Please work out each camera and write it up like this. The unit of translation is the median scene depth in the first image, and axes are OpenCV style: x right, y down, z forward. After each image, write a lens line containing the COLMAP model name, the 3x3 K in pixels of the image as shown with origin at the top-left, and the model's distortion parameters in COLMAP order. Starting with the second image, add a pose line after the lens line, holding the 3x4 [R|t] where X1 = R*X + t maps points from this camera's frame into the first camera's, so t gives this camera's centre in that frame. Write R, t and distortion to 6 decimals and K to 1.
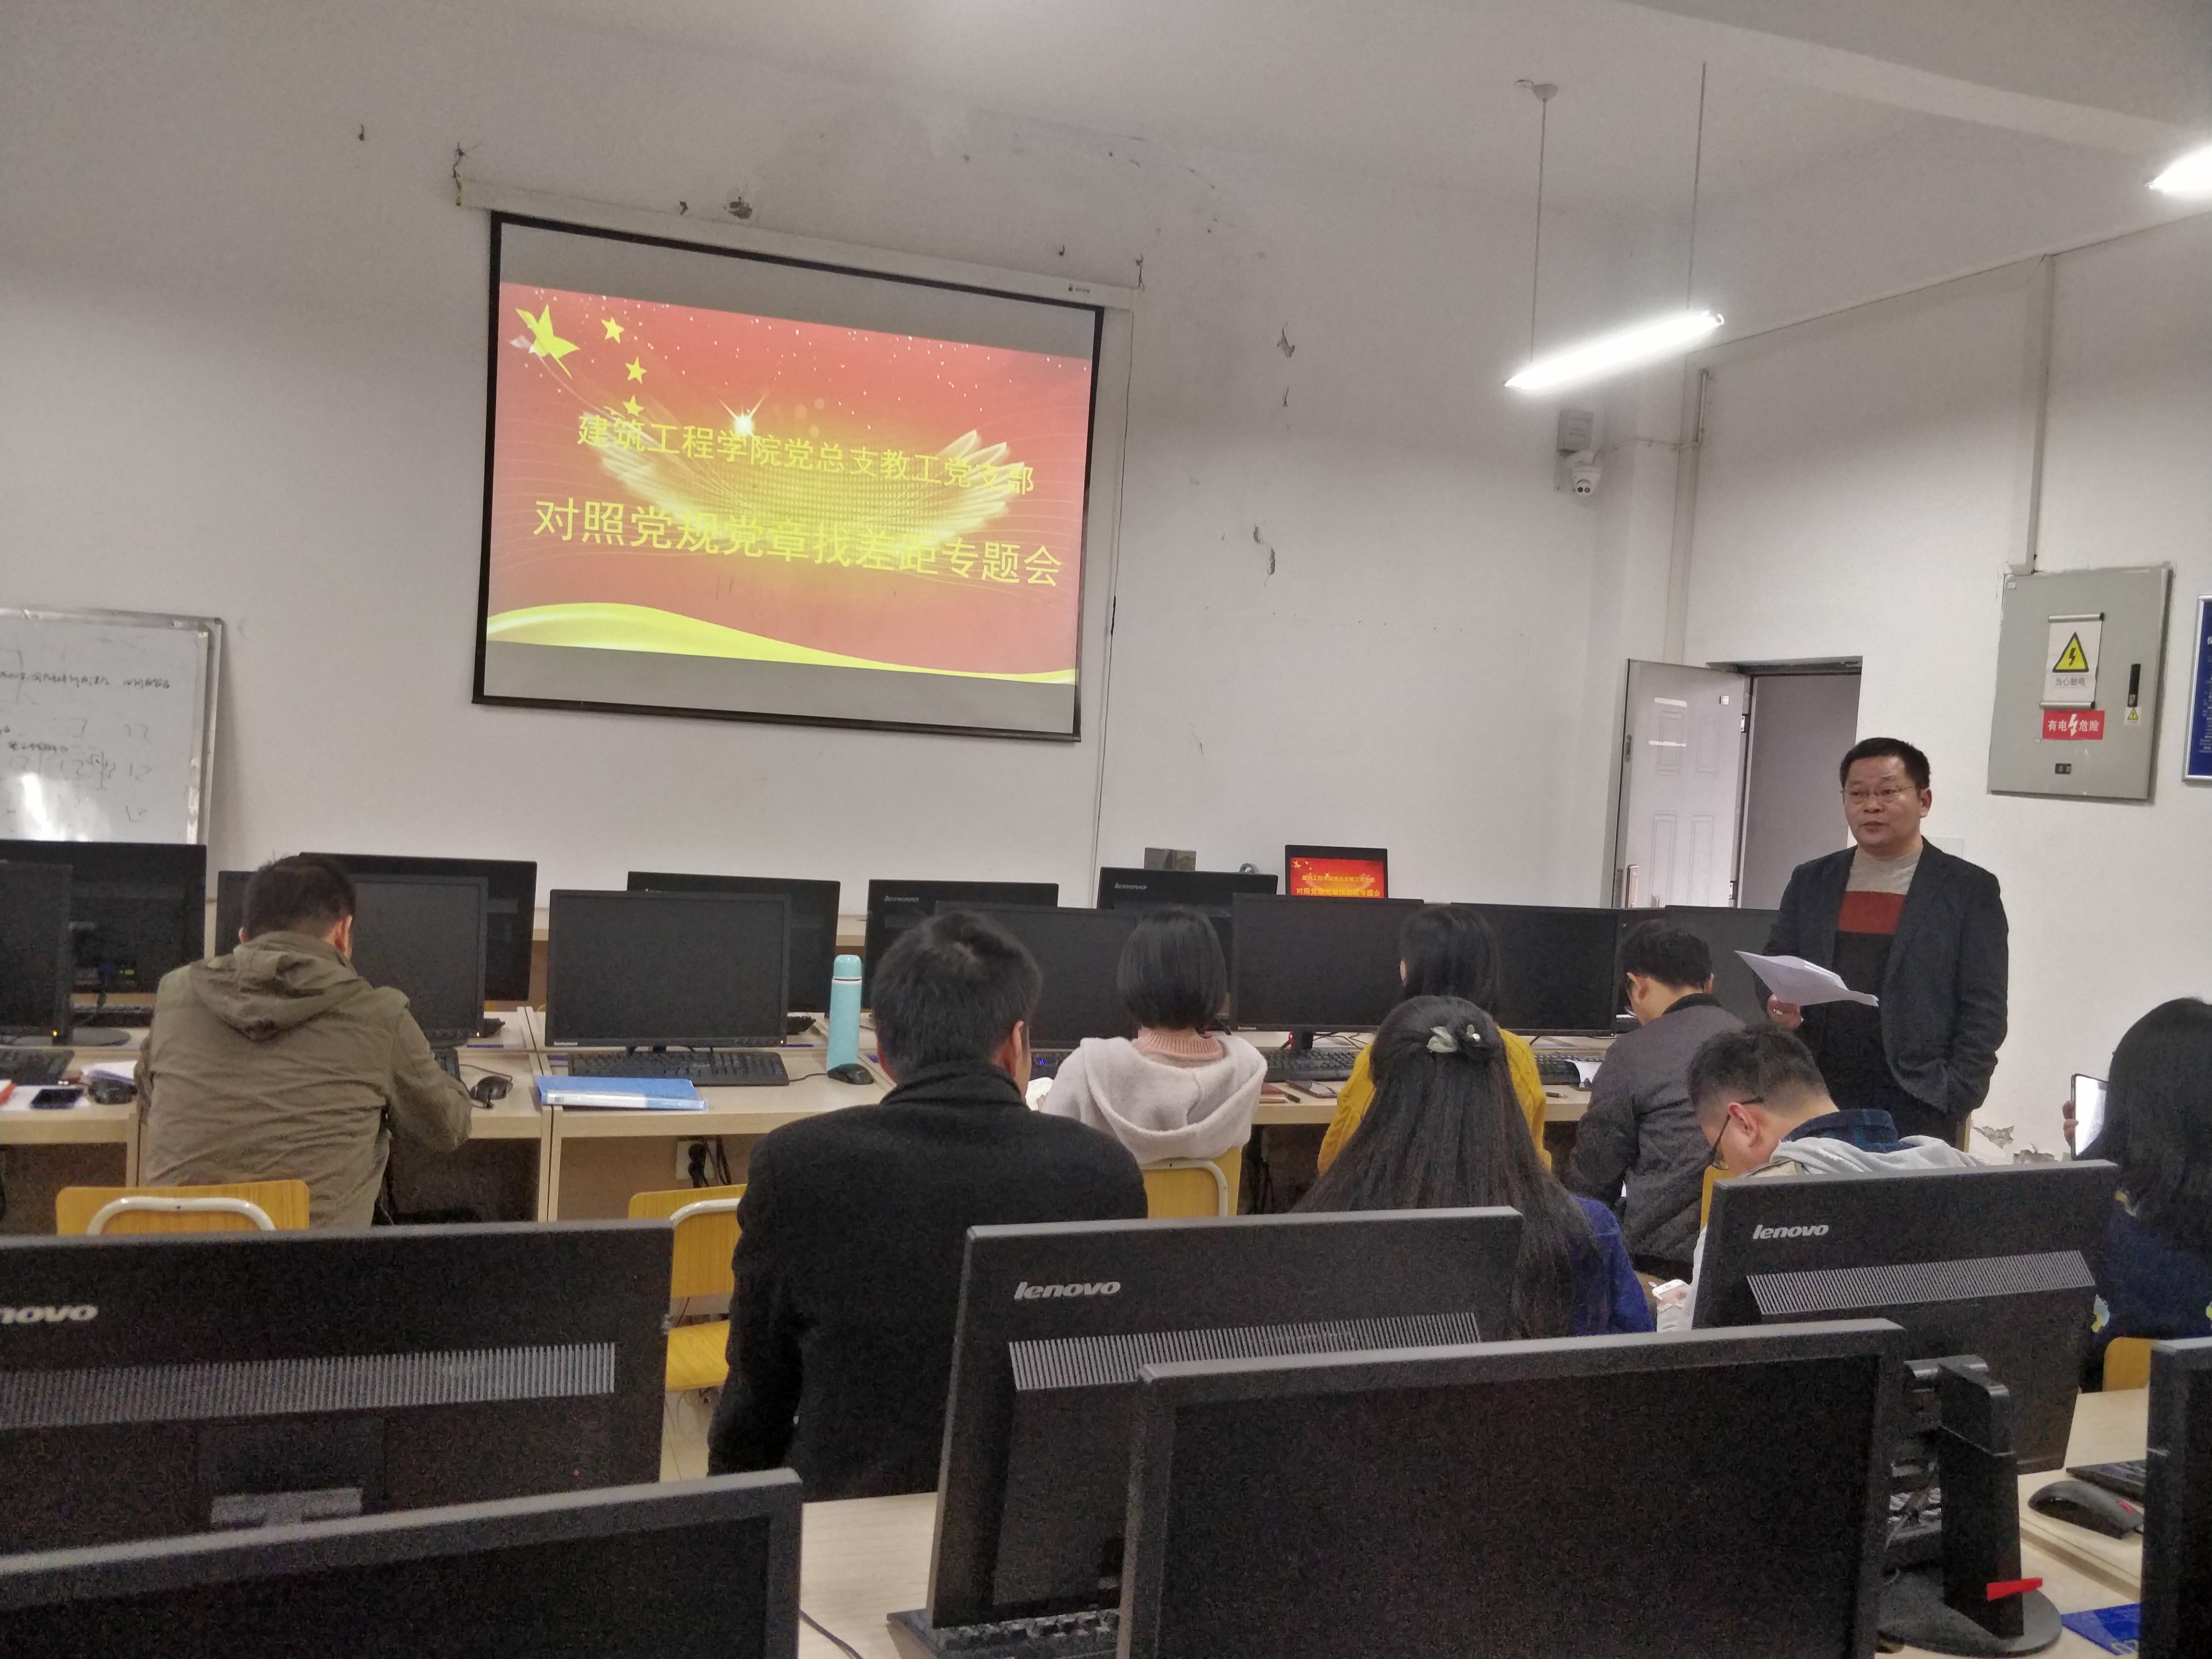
lens RADIAL K [[1835.6, 0, 1071.9], [0, 1835.6, 845.6], [0, 0, 1]] dist [0.036033, -0.052496]
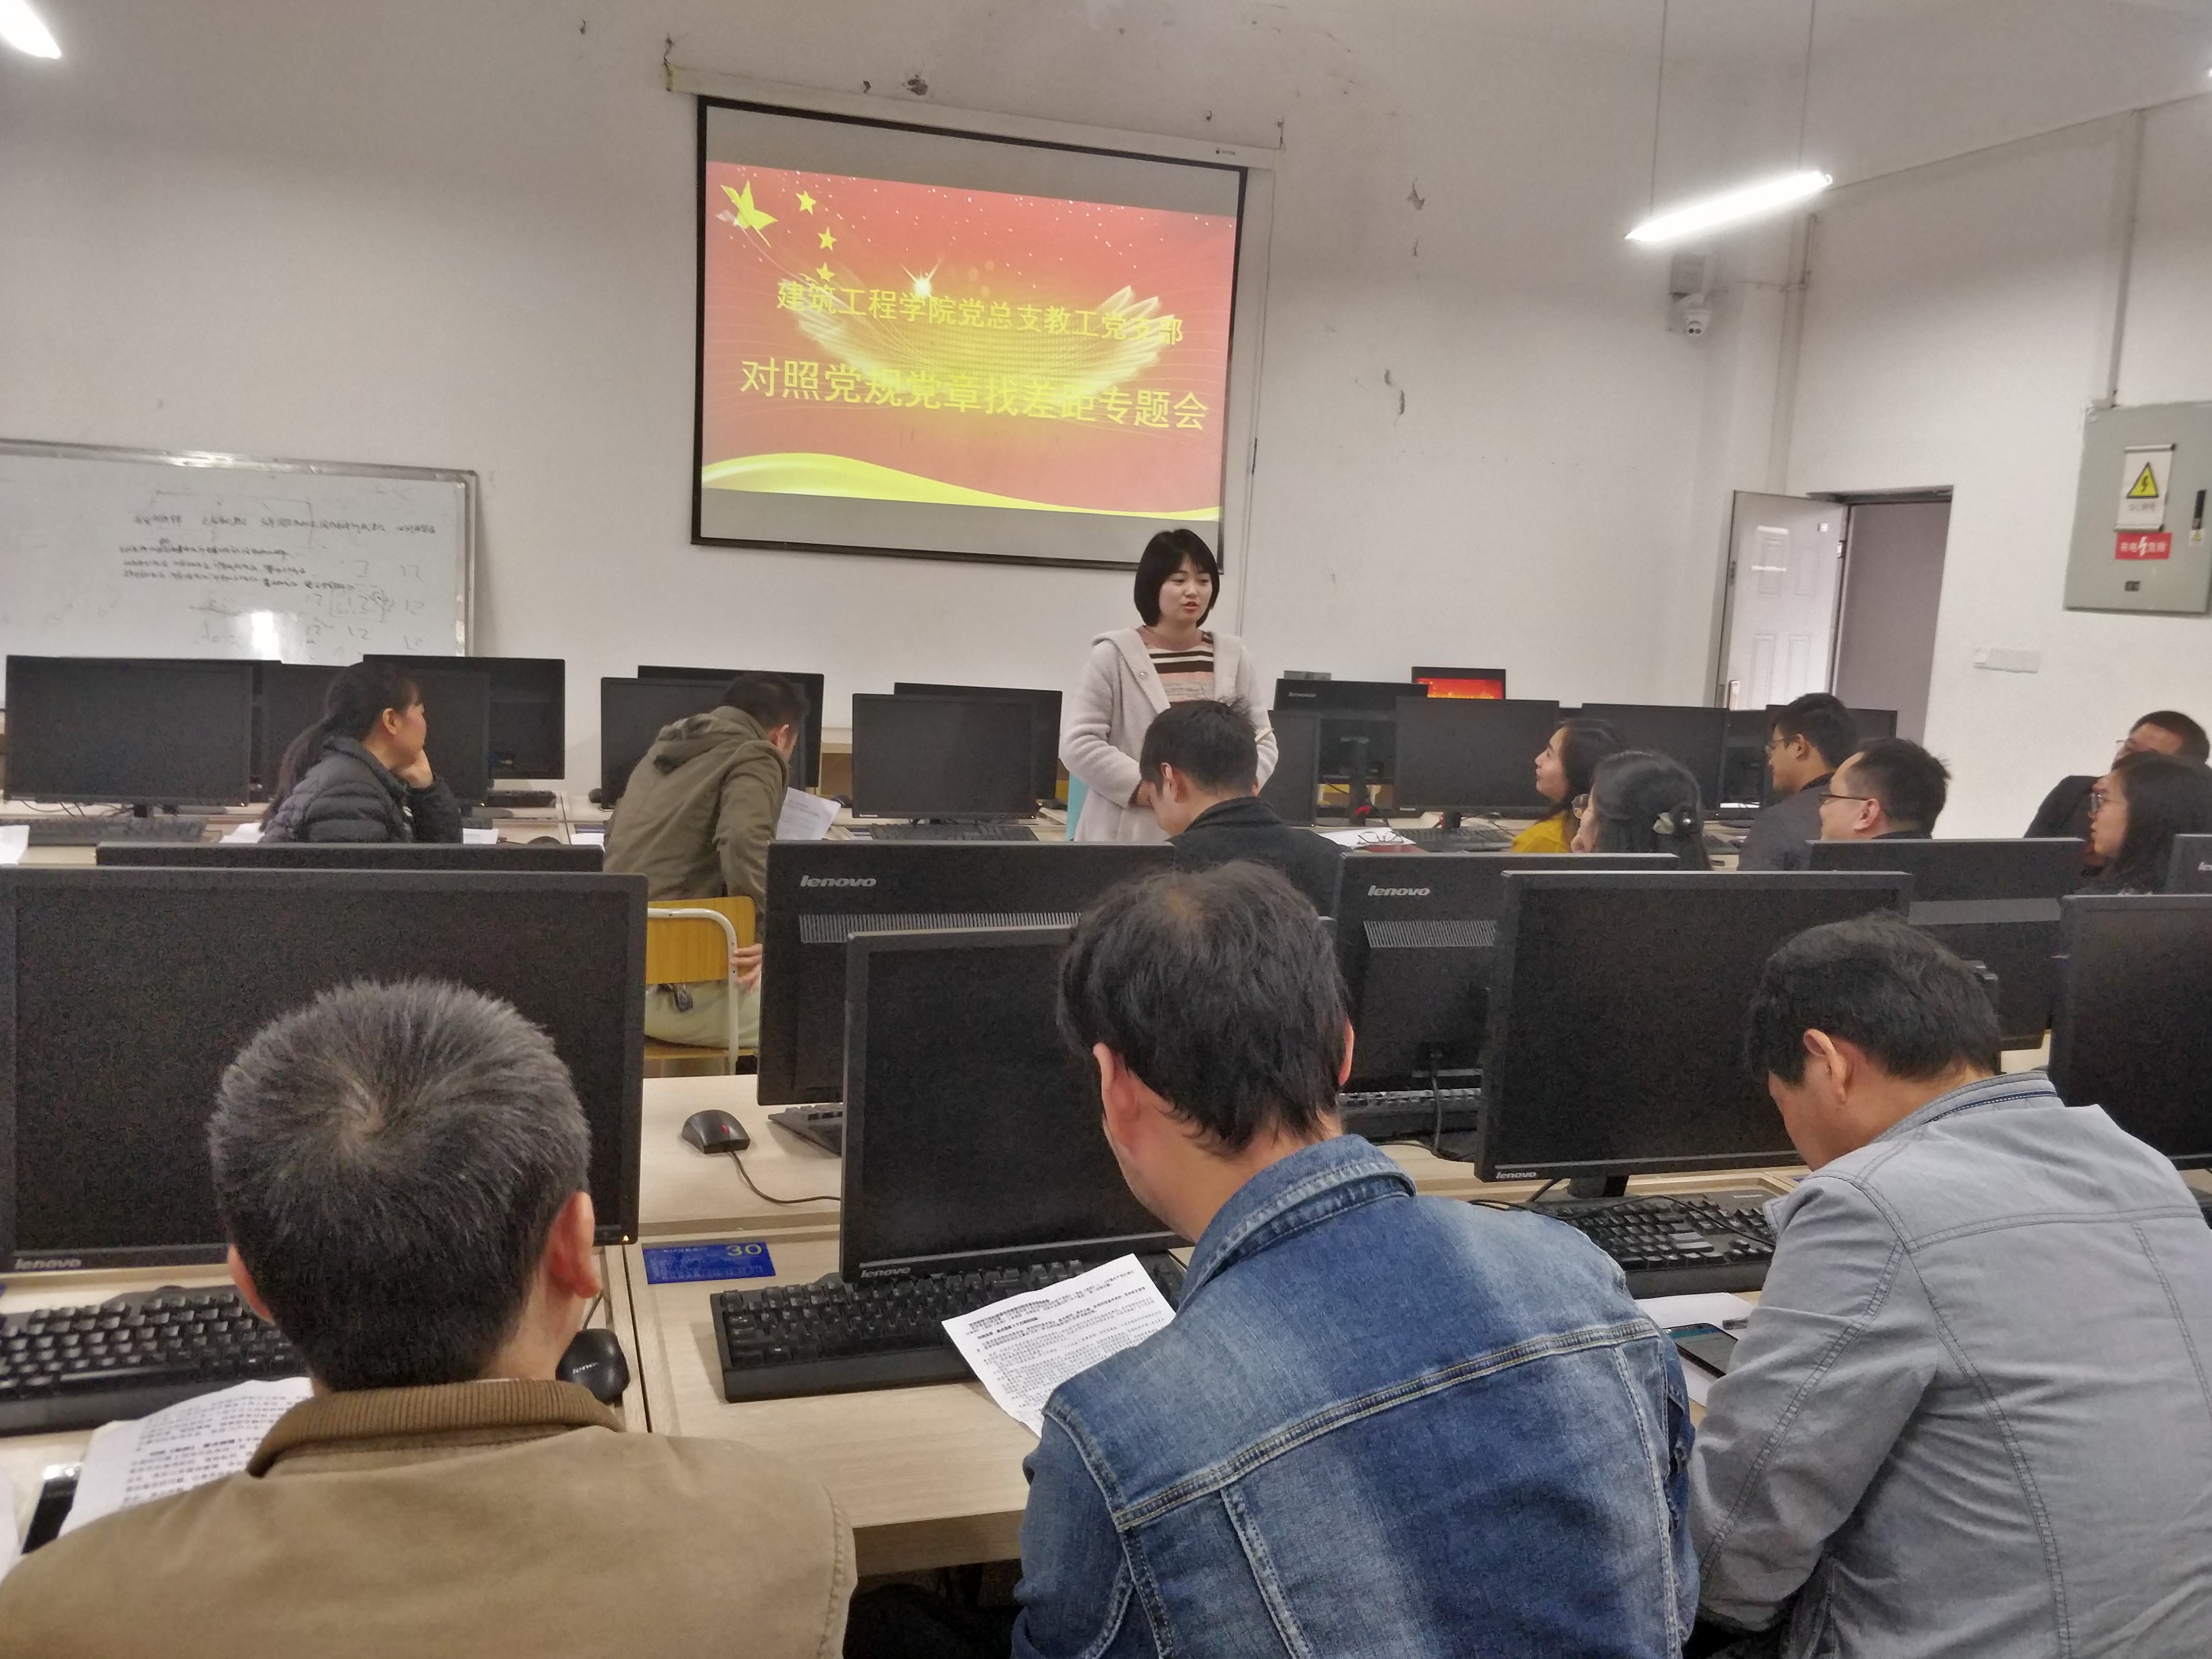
lens RADIAL K [[1835.6, 0, 1061.8], [0, 1835.6, 828.8], [0, 0, 1]] dist [0.036033, -0.052496]
pose [[0.998733, -0.003503, -0.050196, -0.041710], [0.007415, 0.996928, 0.077971, 0.010198], [0.049769, -0.078245, 0.995691, -0.123424]]
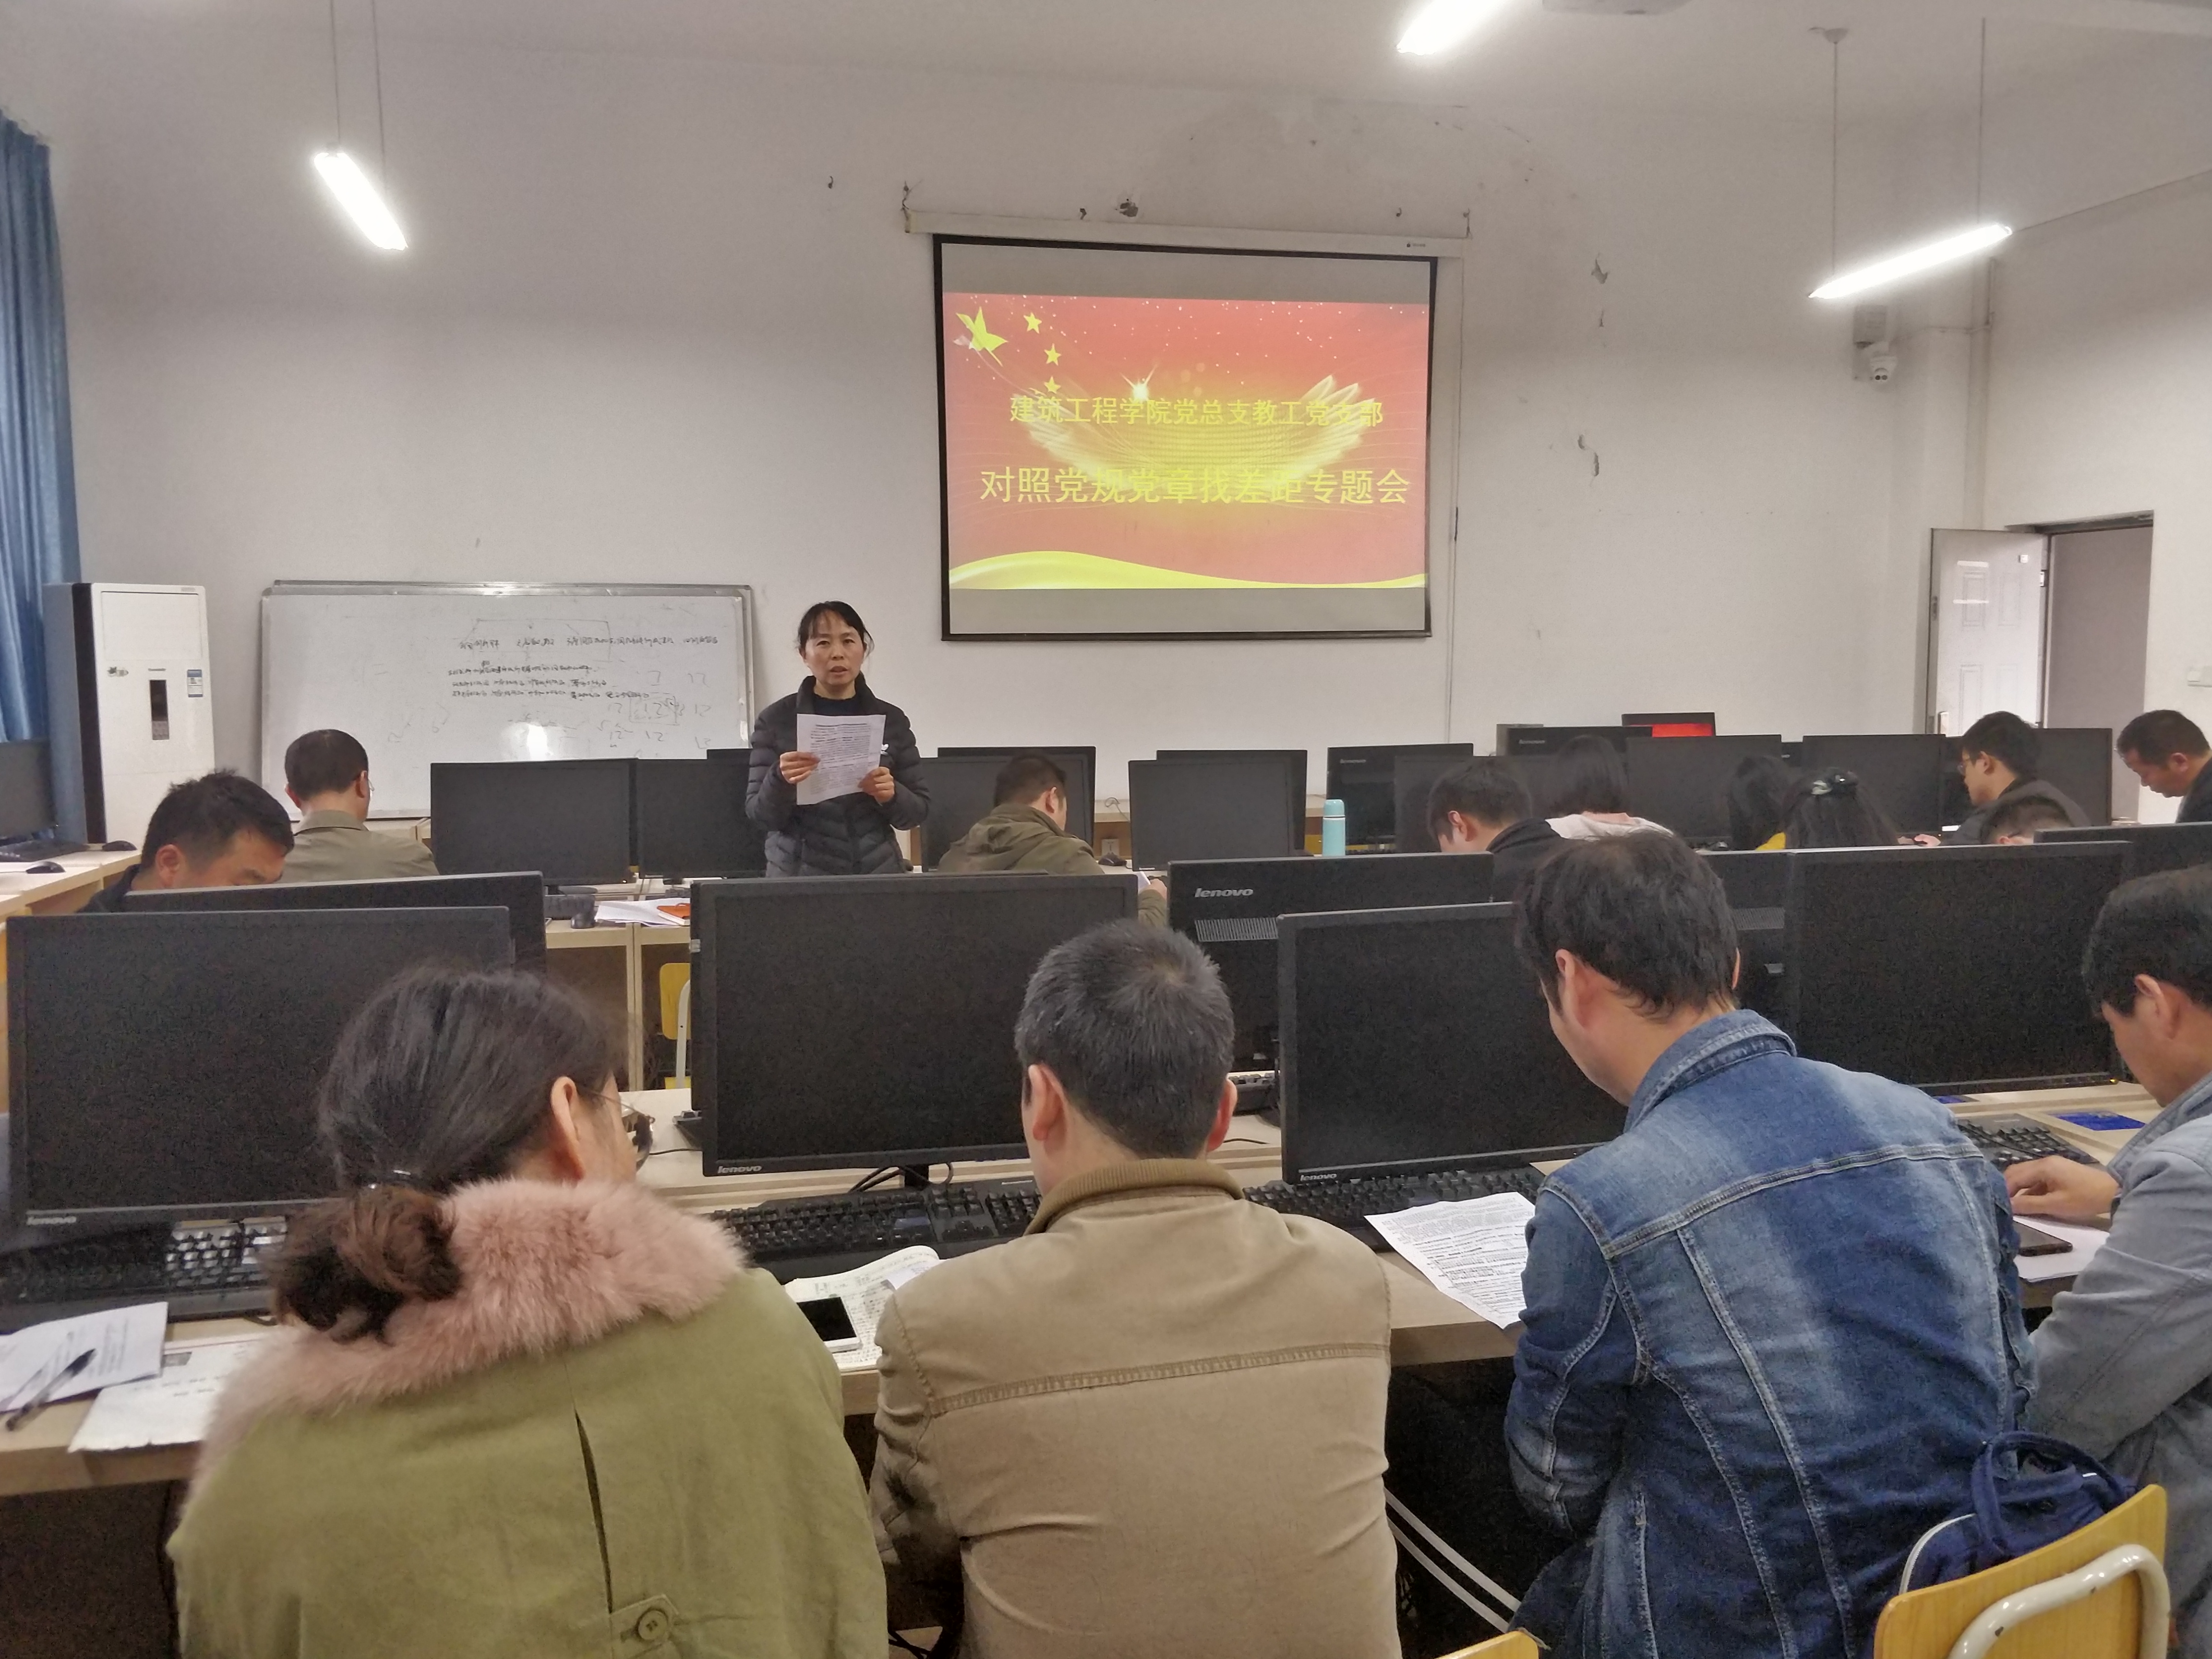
lens RADIAL K [[1835.6, 0, 1050.3], [0, 1835.6, 843.9], [0, 0, 1]] dist [0.036033, -0.052496]
pose [[0.987719, -0.052414, -0.147185, -0.077195], [0.058853, 0.997475, 0.039736, 0.015105], [0.144731, -0.047911, 0.988310, -0.211038]]
